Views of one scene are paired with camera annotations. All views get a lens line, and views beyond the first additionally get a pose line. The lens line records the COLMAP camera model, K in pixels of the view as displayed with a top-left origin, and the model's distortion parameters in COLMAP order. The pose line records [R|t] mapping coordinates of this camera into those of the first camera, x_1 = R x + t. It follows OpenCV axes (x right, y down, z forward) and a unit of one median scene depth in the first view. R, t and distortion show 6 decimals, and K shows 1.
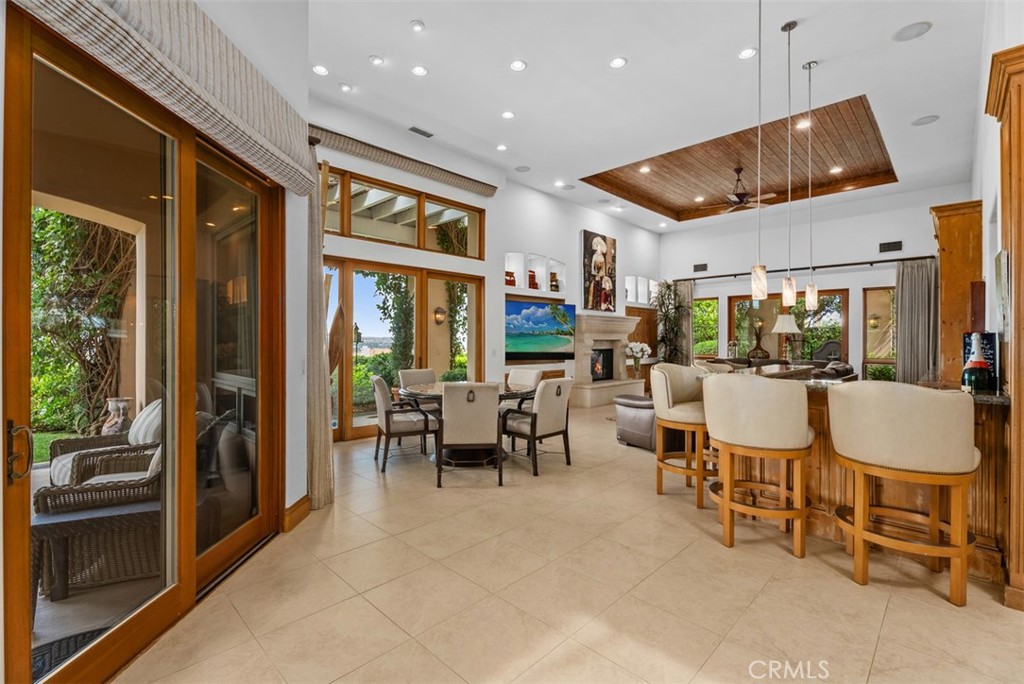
lens RADIAL K [[449.1, 0, 505.2], [0, 449.1, 342.4], [0, 0, 1]] dist [-0.009167, 0.000424]
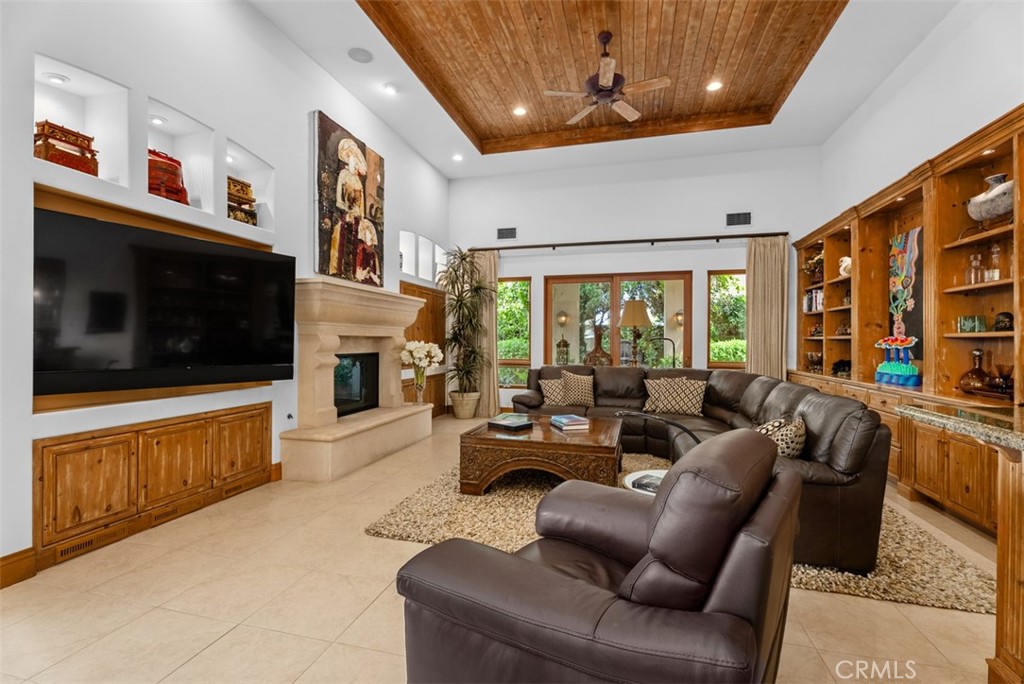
lens RADIAL K [[449.1, 0, 506.1], [0, 449.1, 341.6], [0, 0, 1]] dist [-0.009167, 0.000424]
pose [[0.869571, 0.000222, 0.493807, 0.107367], [0.000616, 0.999999, -0.001534, 0.001604], [-0.493807, 0.001638, 0.869570, 0.456660]]
